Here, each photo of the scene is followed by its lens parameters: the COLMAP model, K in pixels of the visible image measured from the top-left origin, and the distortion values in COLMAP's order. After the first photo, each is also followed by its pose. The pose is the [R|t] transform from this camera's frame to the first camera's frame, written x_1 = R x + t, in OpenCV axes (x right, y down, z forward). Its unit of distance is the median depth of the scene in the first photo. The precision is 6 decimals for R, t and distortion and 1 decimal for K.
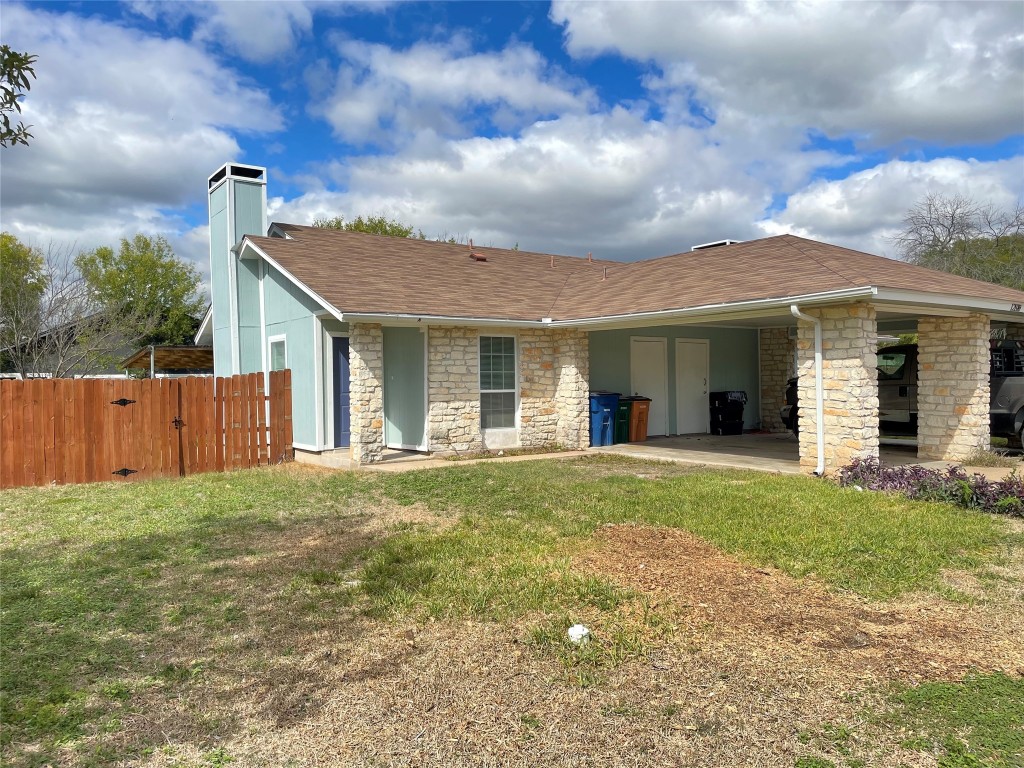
lens RADIAL K [[772.9, 0, 512.0], [0, 772.9, 384.0], [0, 0, 1]] dist [0.097519, -0.119895]
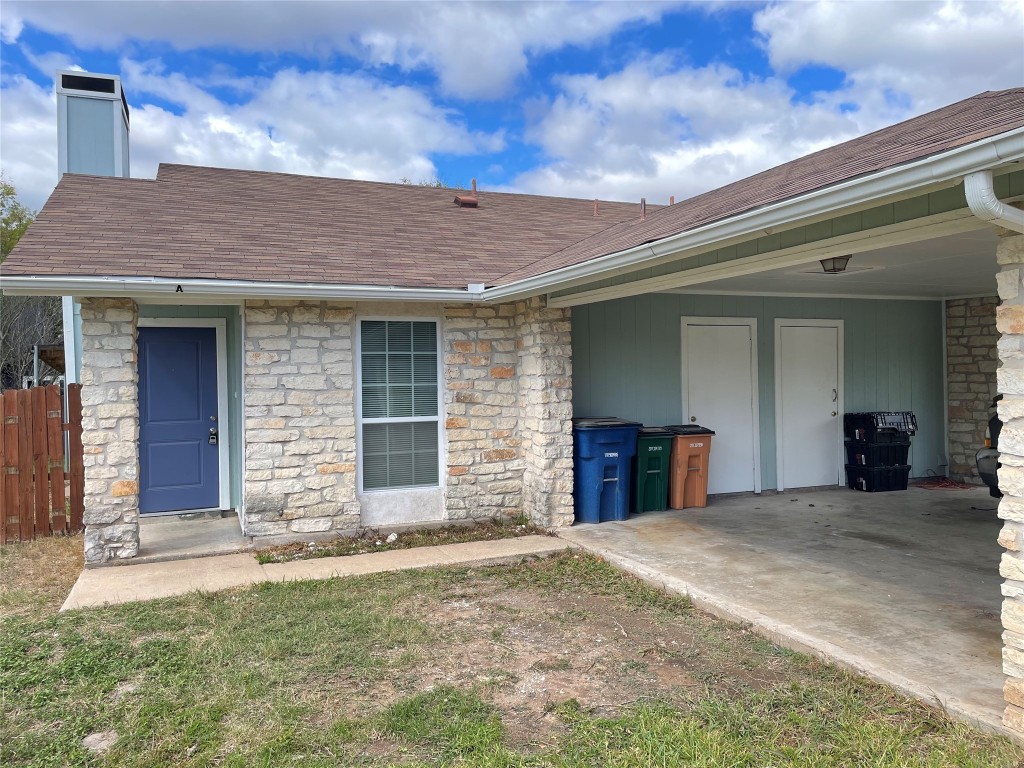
lens RADIAL K [[772.9, 0, 512.0], [0, 772.9, 384.0], [0, 0, 1]] dist [0.097519, -0.119895]
pose [[0.973681, -0.001663, -0.227910, 0.181348], [0.003836, 0.999951, 0.009090, -0.020640], [0.227884, -0.009725, 0.973640, 0.474488]]
